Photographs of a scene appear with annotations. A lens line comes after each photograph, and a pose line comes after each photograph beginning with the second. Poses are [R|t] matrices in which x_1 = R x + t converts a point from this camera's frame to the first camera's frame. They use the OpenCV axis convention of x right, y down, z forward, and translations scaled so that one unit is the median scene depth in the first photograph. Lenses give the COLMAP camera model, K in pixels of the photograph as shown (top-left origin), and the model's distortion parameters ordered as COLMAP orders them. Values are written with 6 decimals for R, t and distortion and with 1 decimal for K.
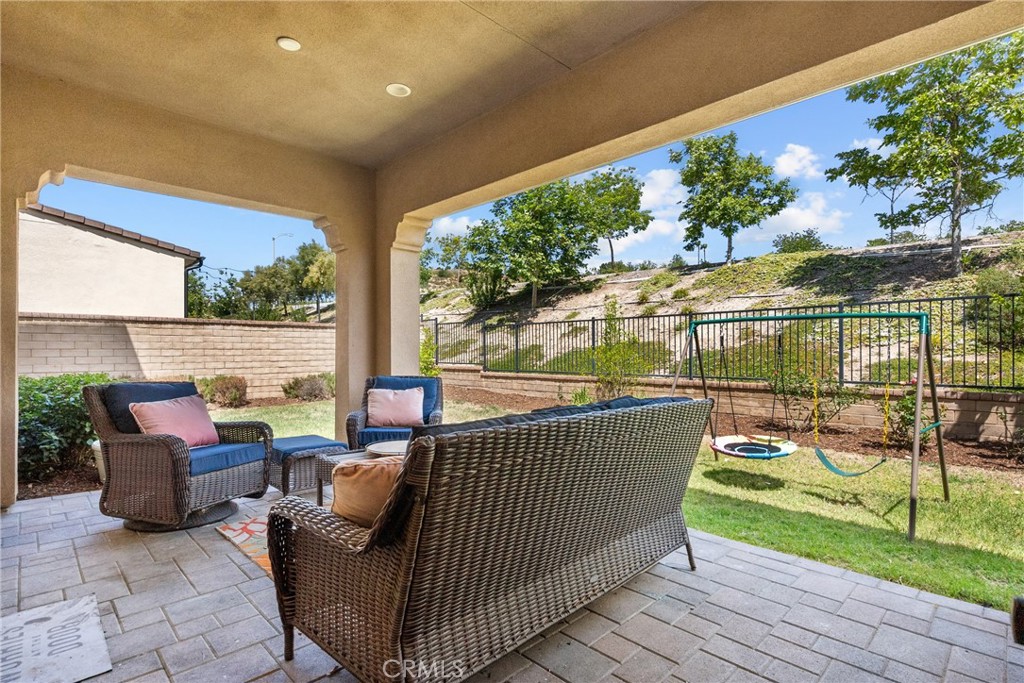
lens RADIAL K [[506.1, 0, 514.0], [0, 506.1, 347.4], [0, 0, 1]] dist [0.002017, 0.000119]
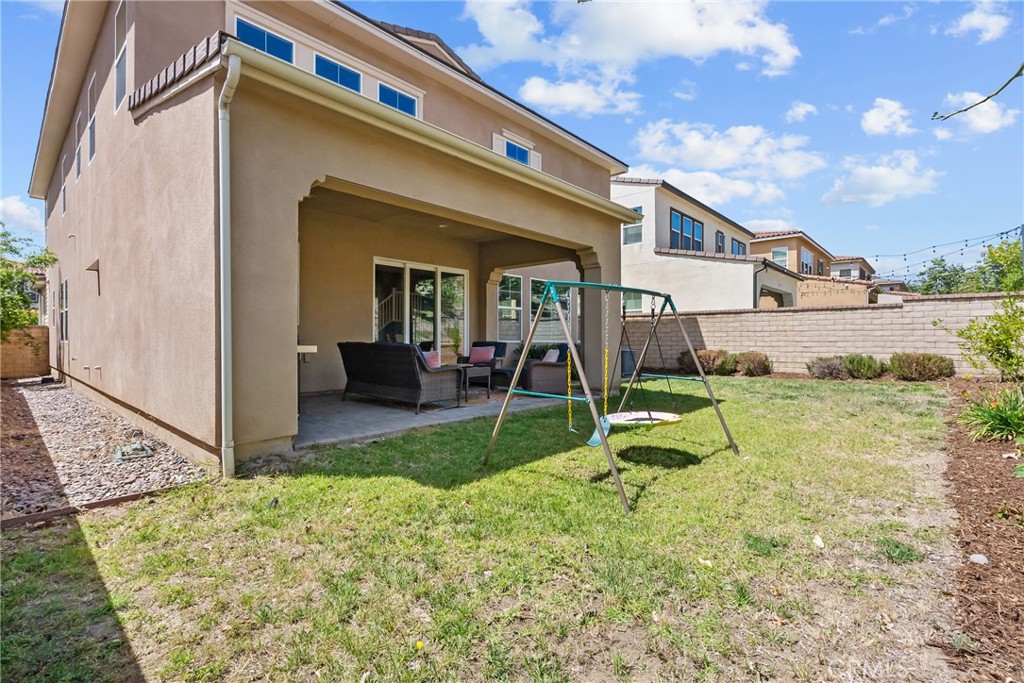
lens RADIAL K [[470.2, 0, 514.0], [0, 470.2, 338.5], [0, 0, 1]] dist [-0.005558, 0.002614]
pose [[0.052940, 0.002303, -0.998595, 0.574579], [0.007589, 0.999968, 0.002708, 0.013112], [0.998569, -0.007721, 0.052921, 0.309995]]
